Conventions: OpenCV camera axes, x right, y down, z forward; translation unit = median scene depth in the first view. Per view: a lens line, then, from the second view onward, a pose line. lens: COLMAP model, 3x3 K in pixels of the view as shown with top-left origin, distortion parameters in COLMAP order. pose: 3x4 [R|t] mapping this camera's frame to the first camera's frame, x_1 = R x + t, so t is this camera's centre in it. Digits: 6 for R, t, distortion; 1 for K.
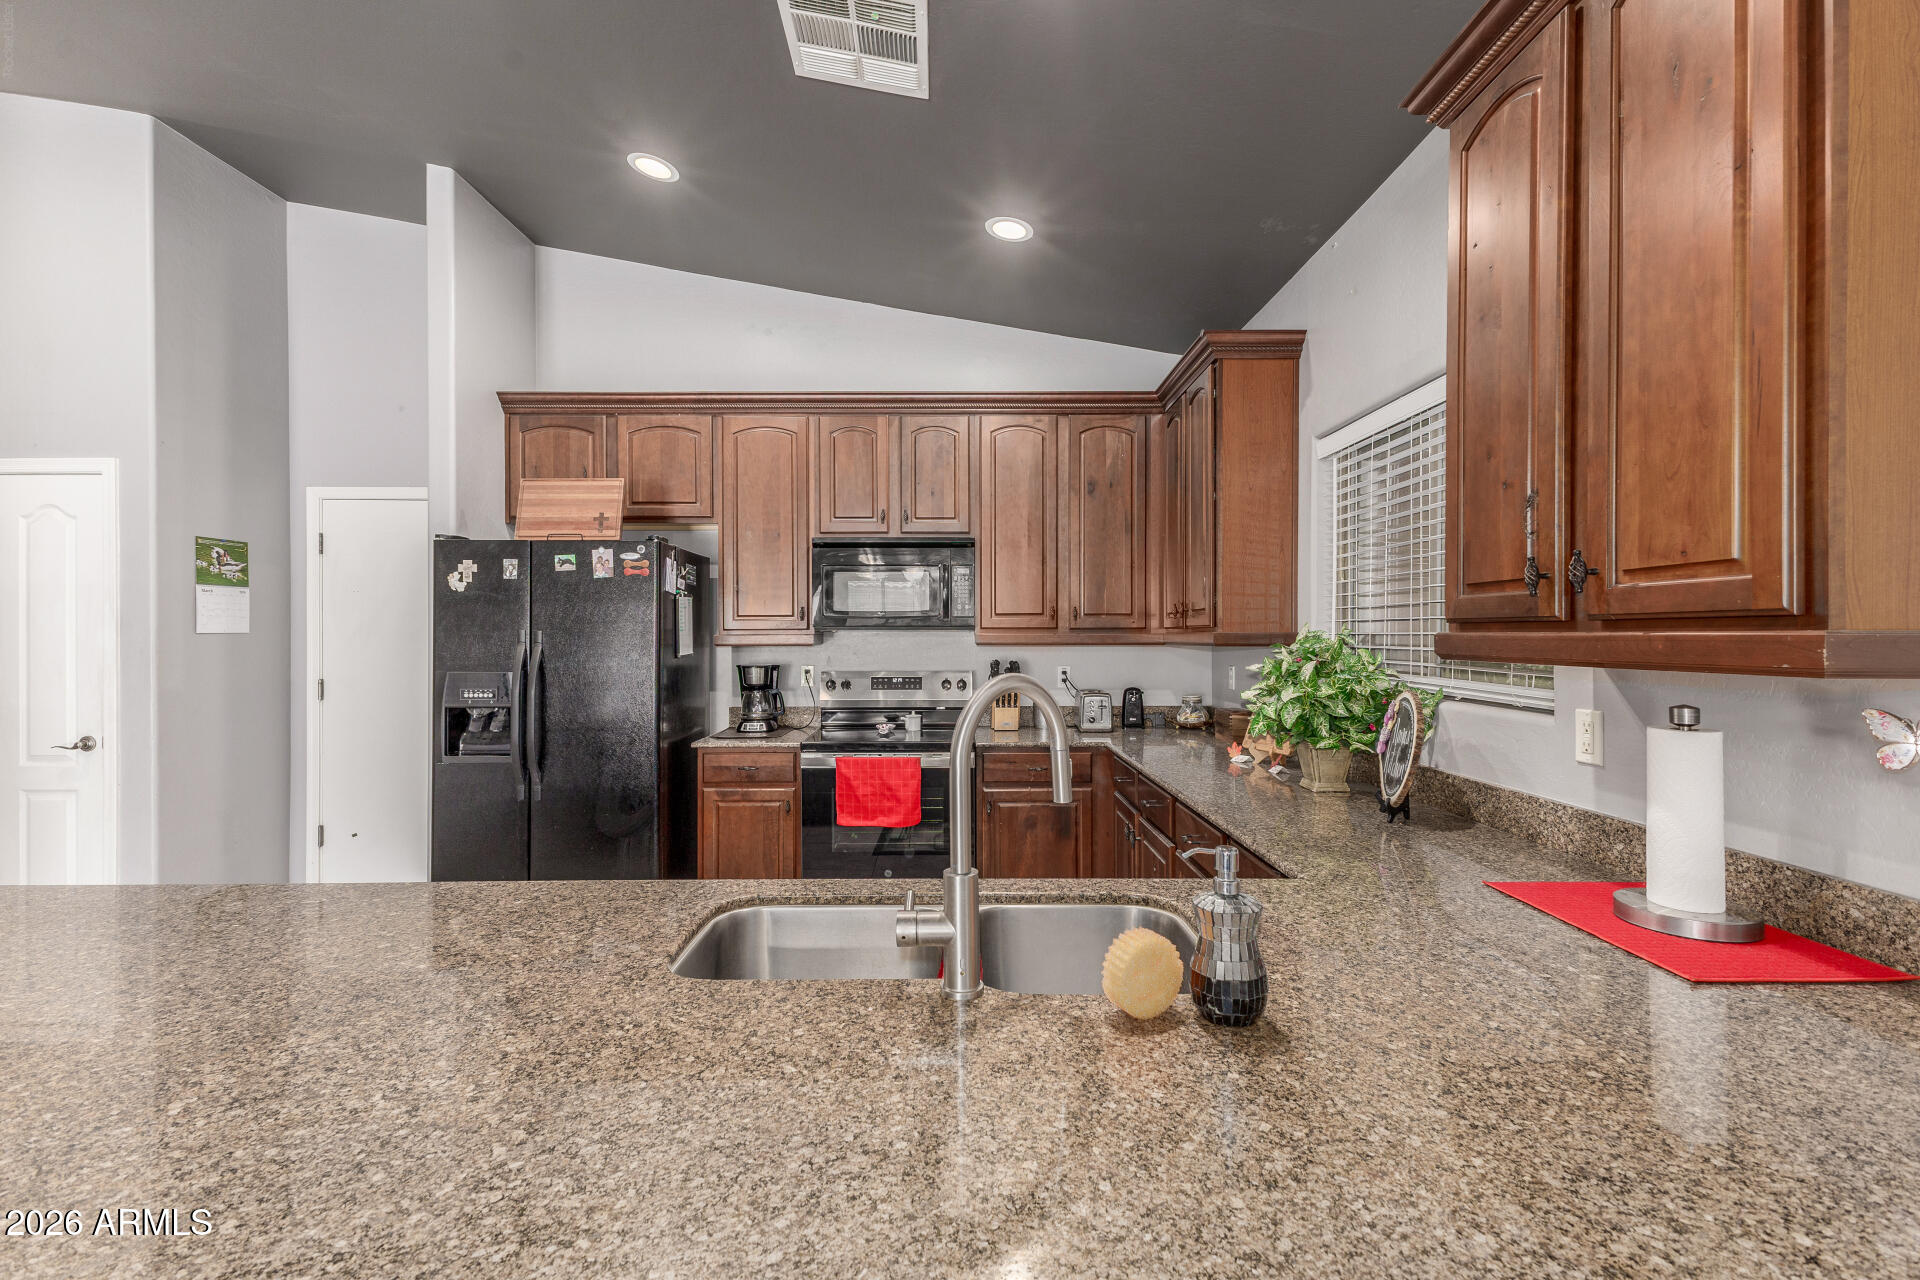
lens RADIAL K [[850.9, 0, 944.8], [0, 850.9, 634.6], [0, 0, 1]] dist [0.016776, 0.000632]
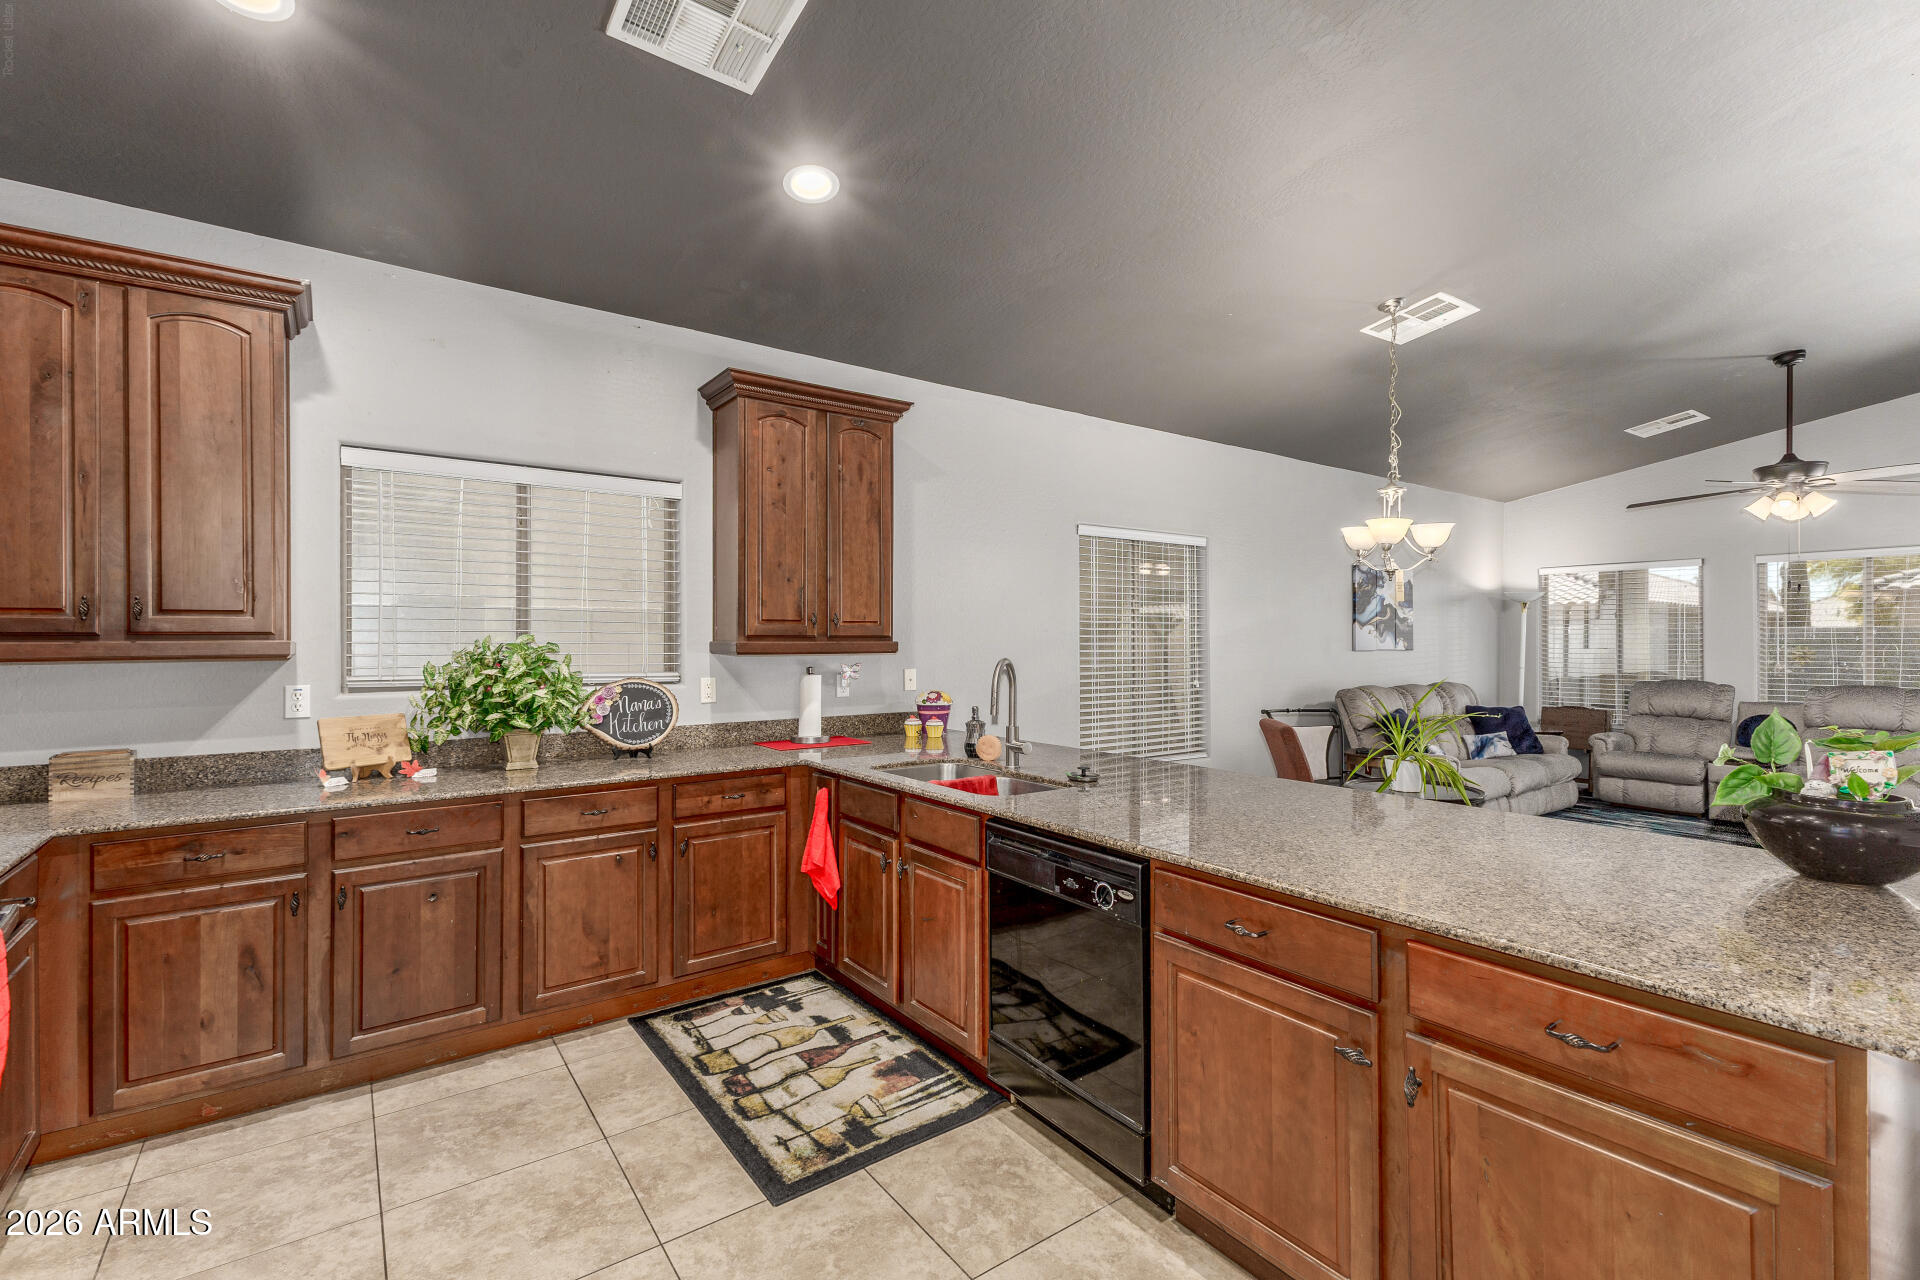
lens RADIAL K [[850.9, 0, 959.0], [0, 850.9, 638.3], [0, 0, 1]] dist [0.016776, 0.000632]
pose [[-0.587491, 0.002782, 0.809226, -0.602910], [0.001553, 0.999996, -0.002311, -0.001825], [-0.809229, -0.000101, -0.587493, 0.782094]]
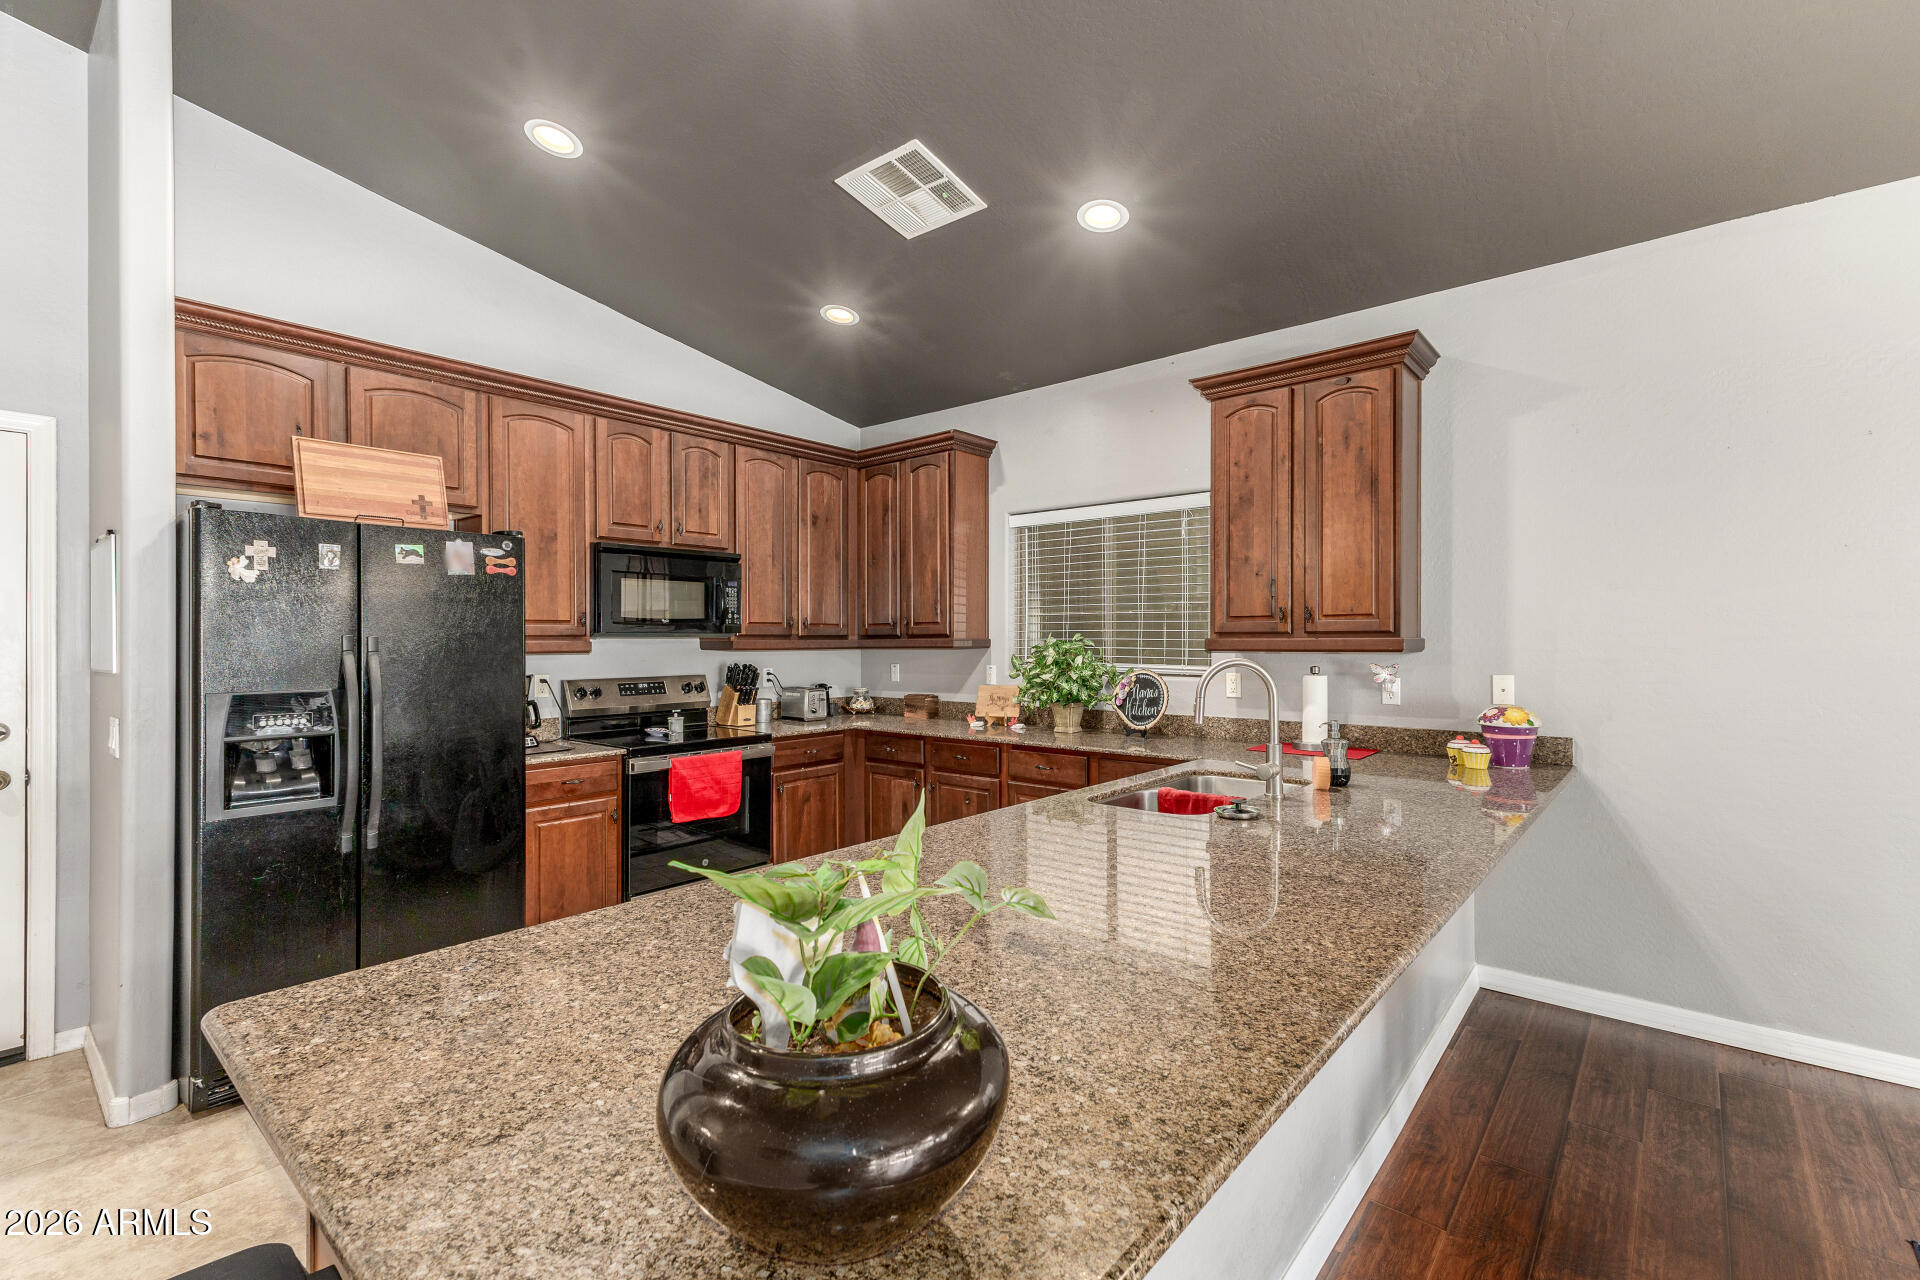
lens RADIAL K [[850.9, 0, 956.5], [0, 850.9, 639.9], [0, 0, 1]] dist [0.016776, 0.000632]
pose [[0.652379, -0.000443, 0.757892, -0.625886], [0.002850, 0.999994, -0.001869, 0.001601], [-0.757887, 0.003380, 0.652377, 0.049446]]
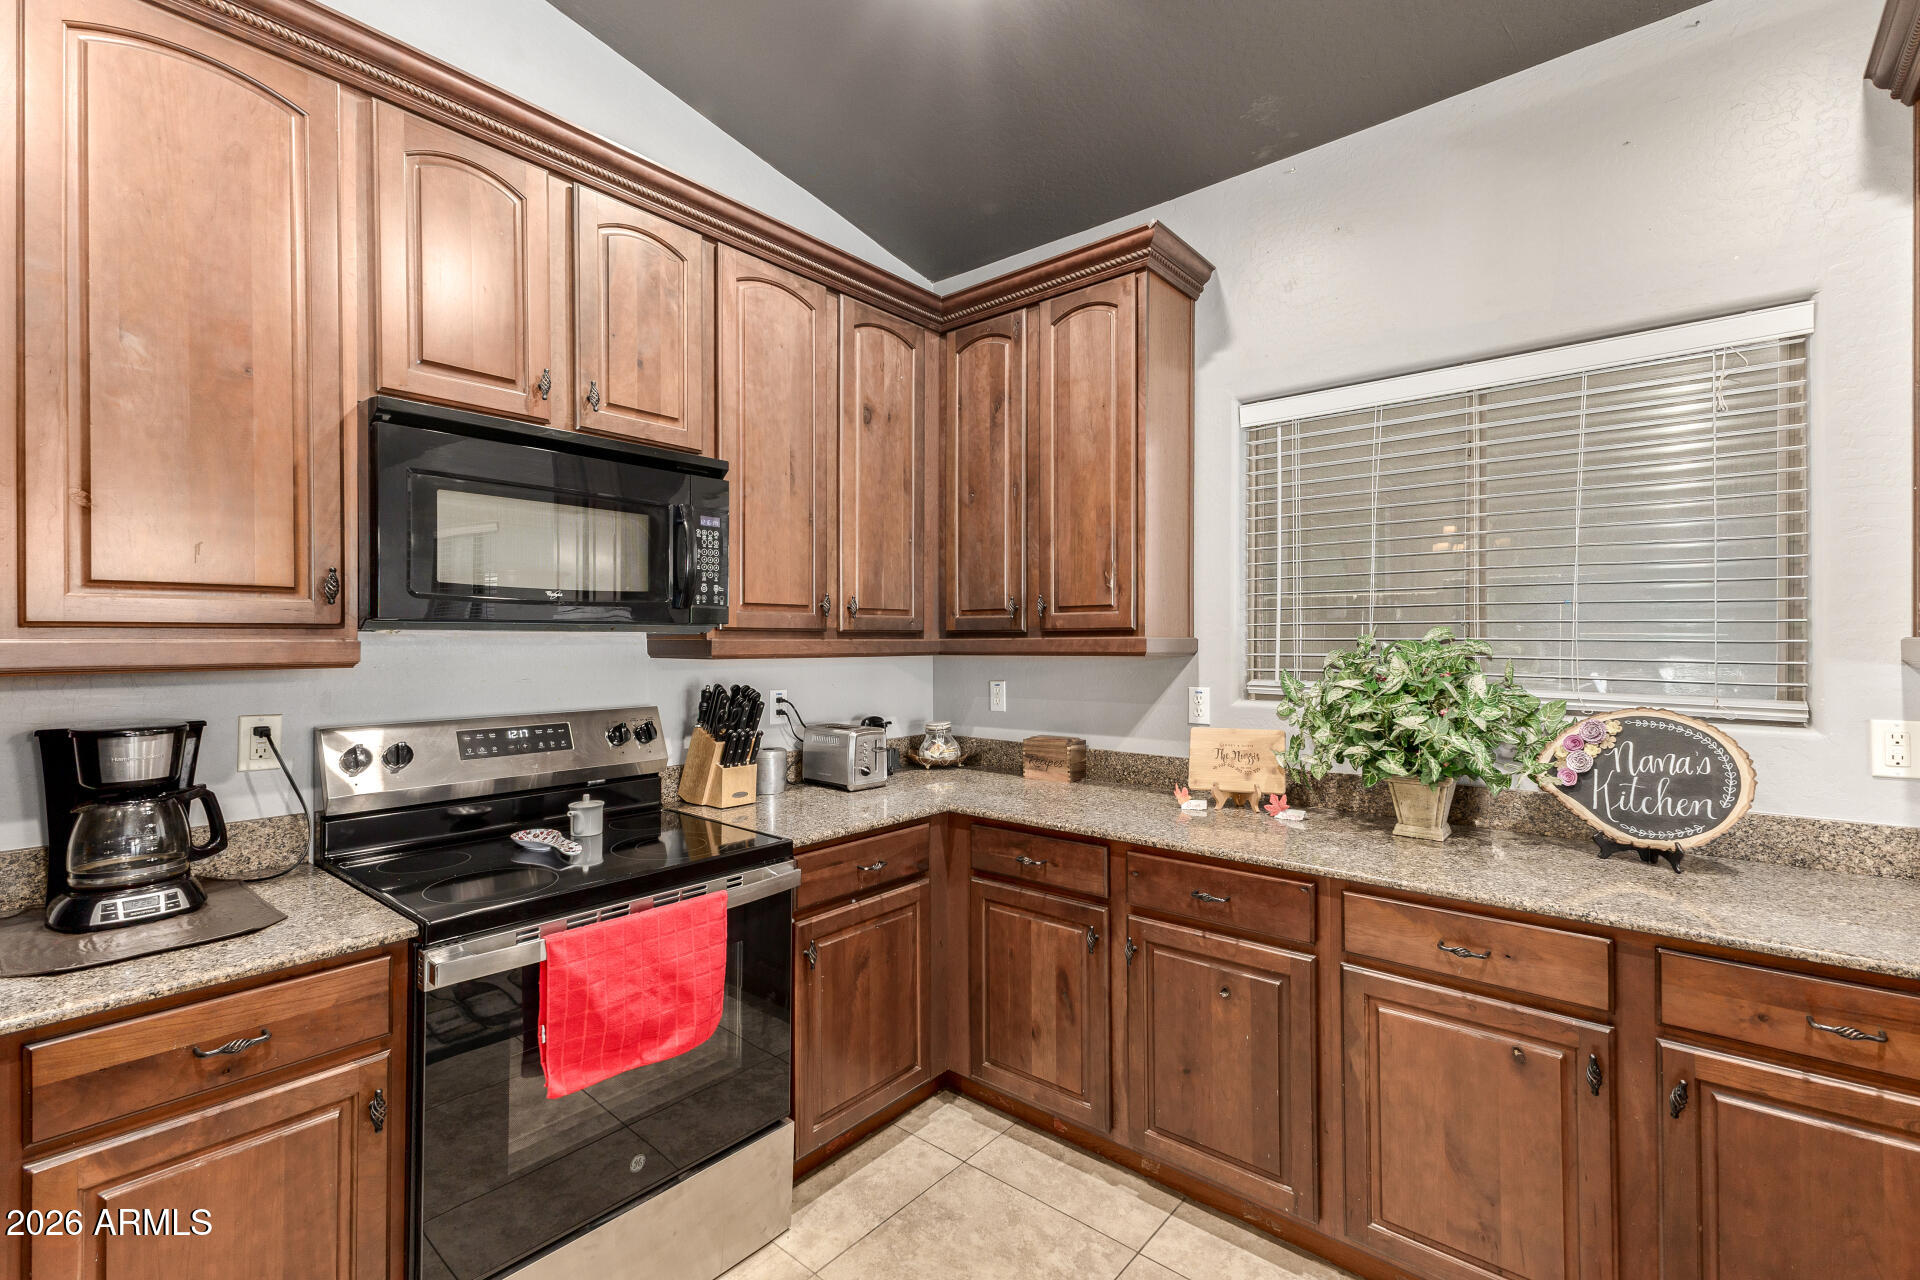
lens RADIAL K [[850.9, 0, 964.5], [0, 850.9, 643.0], [0, 0, 1]] dist [0.016776, 0.000632]
pose [[0.642067, -0.000205, 0.766648, -0.283738], [-0.000171, 1.000000, 0.000411, 0.001773], [-0.766648, -0.000395, 0.642067, 0.527222]]
